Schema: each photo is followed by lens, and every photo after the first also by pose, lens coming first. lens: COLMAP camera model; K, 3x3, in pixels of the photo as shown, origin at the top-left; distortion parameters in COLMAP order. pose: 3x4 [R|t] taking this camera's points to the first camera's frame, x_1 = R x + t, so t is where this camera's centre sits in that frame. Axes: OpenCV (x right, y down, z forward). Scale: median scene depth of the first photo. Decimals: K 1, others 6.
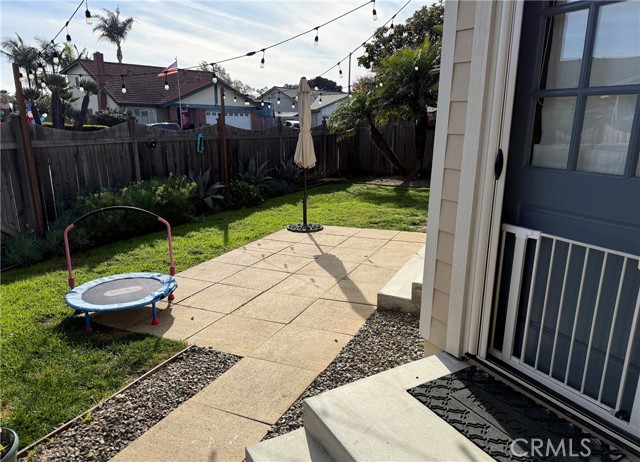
lens RADIAL K [[451.3, 0, 322.4], [0, 451.3, 232.1], [0, 0, 1]] dist [0.033454, -0.034806]
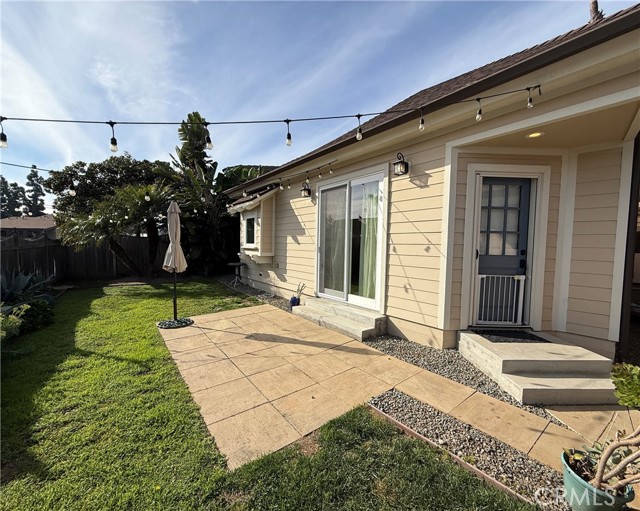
lens RADIAL K [[272.6, 0, 322.7], [0, 272.6, 254.1], [0, 0, 1]] dist [0.001986, 0.000093]
pose [[0.458937, -0.035006, 0.887779, -0.600861], [0.192453, 0.979417, -0.060869, -0.085899], [-0.867375, 0.198791, 0.456227, 0.389496]]
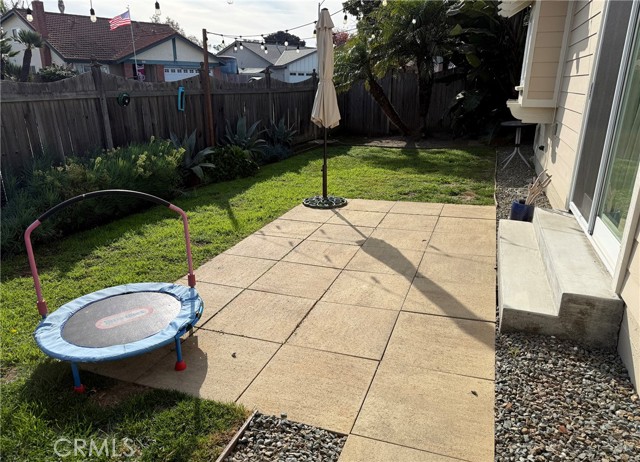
lens RADIAL K [[451.3, 0, 317.8], [0, 451.3, 233.7], [0, 0, 1]] dist [0.033454, -0.034806]
pose [[0.996975, -0.031694, 0.070968, -0.138363], [0.025483, 0.995902, 0.086774, -0.029861], [-0.073427, -0.084703, 0.993697, 0.228096]]
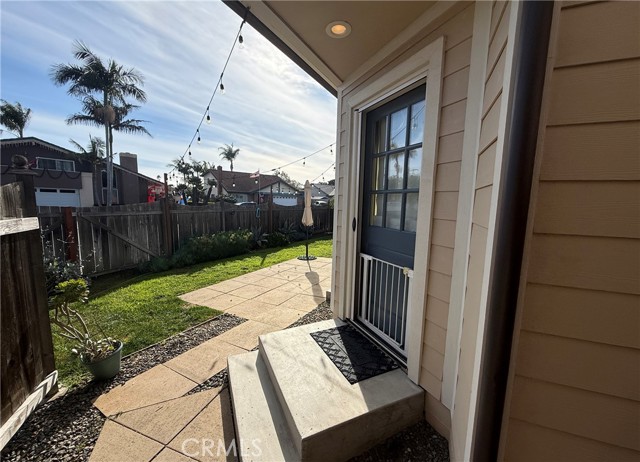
lens RADIAL K [[256.0, 0, 322.7], [0, 256.0, 231.6], [0, 0, 1]] dist [-0.001228, 0.000452]
pose [[0.997478, 0.021031, -0.067785, 0.118422], [-0.029279, 0.991964, -0.123083, 0.013343], [0.064652, 0.124758, 0.990079, -0.070679]]
